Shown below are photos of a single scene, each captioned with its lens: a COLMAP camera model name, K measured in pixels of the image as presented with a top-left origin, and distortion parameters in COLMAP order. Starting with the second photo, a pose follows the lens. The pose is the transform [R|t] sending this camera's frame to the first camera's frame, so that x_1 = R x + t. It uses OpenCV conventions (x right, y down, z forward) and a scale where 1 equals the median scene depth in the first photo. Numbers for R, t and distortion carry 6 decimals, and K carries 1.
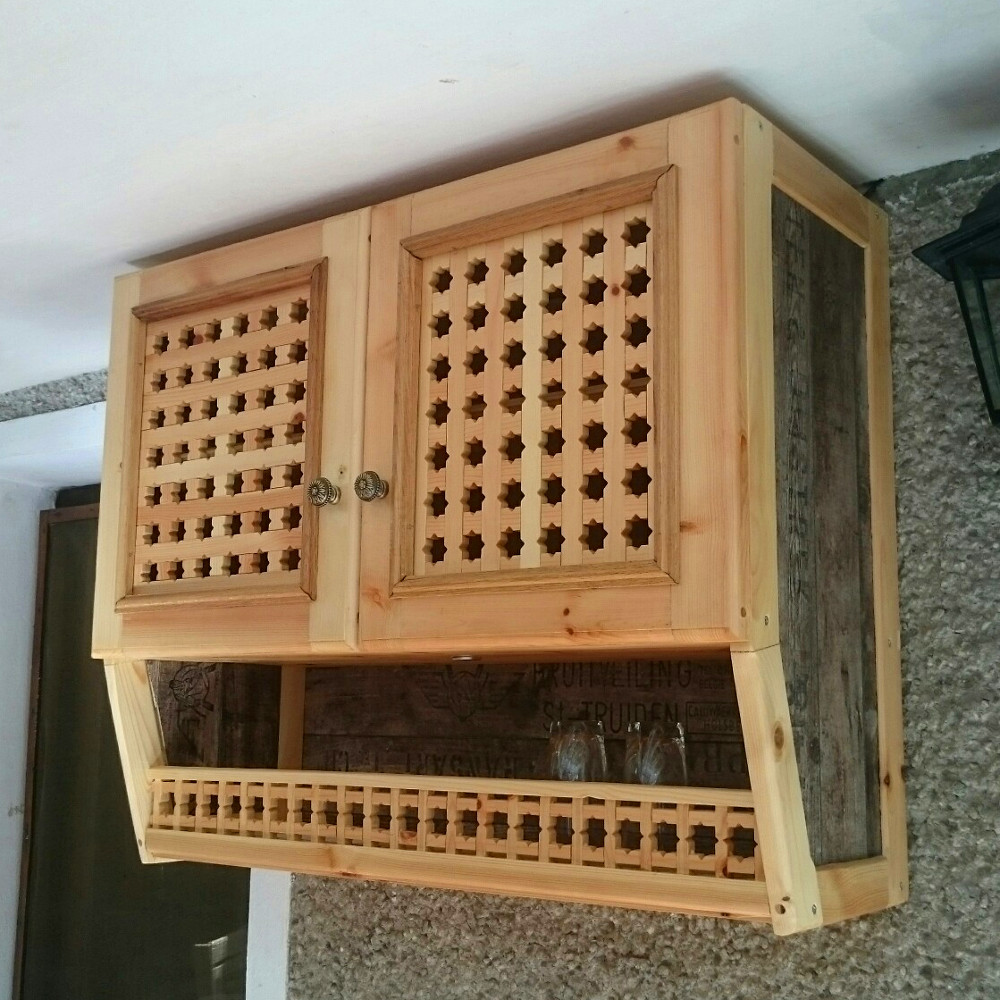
lens RADIAL K [[1346.0, 0, 500.0], [0, 1346.0, 500.0], [0, 0, 1]] dist [0.028122, 0.012274]
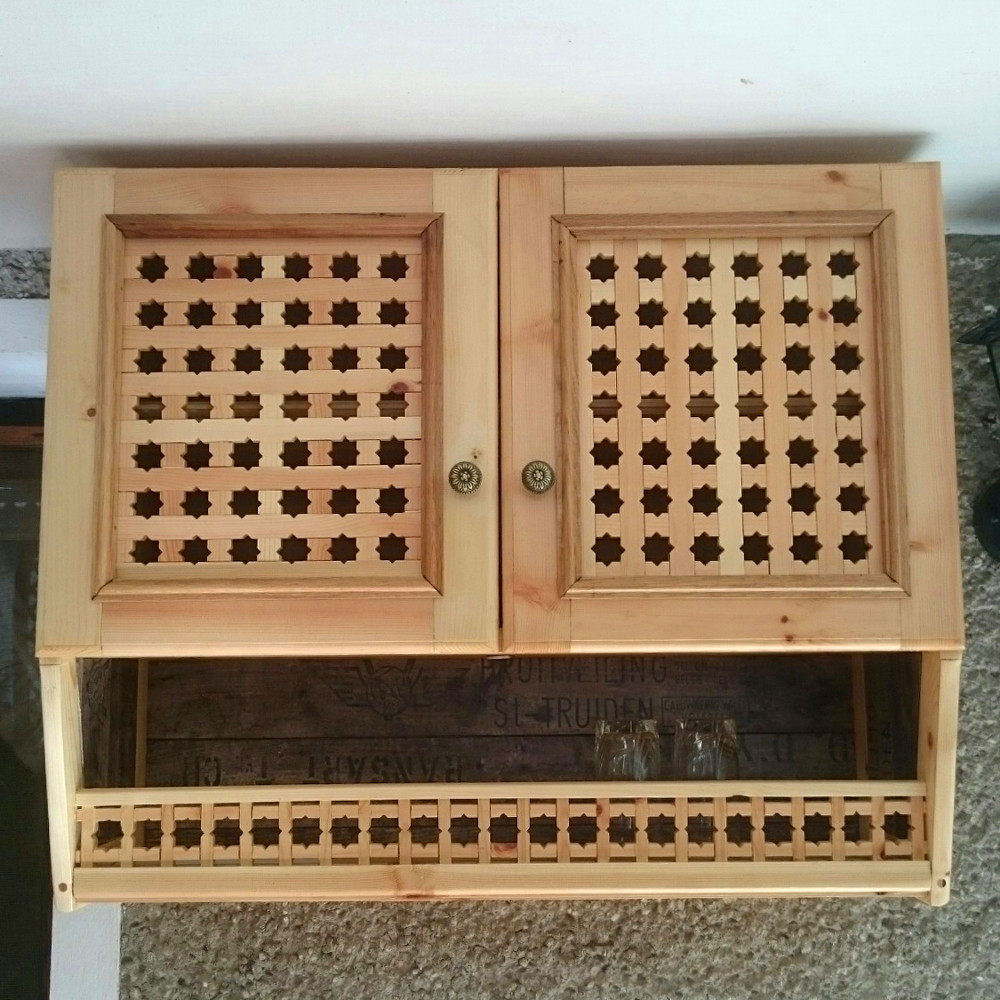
lens RADIAL K [[1346.0, 0, 500.0], [0, 1346.0, 500.0], [0, 0, 1]] dist [0.028122, 0.012274]
pose [[0.803289, 0.062152, 0.592338, -0.585086], [-0.078824, 0.996886, 0.002297, 0.004743], [-0.590351, -0.048536, 0.805686, 0.232968]]
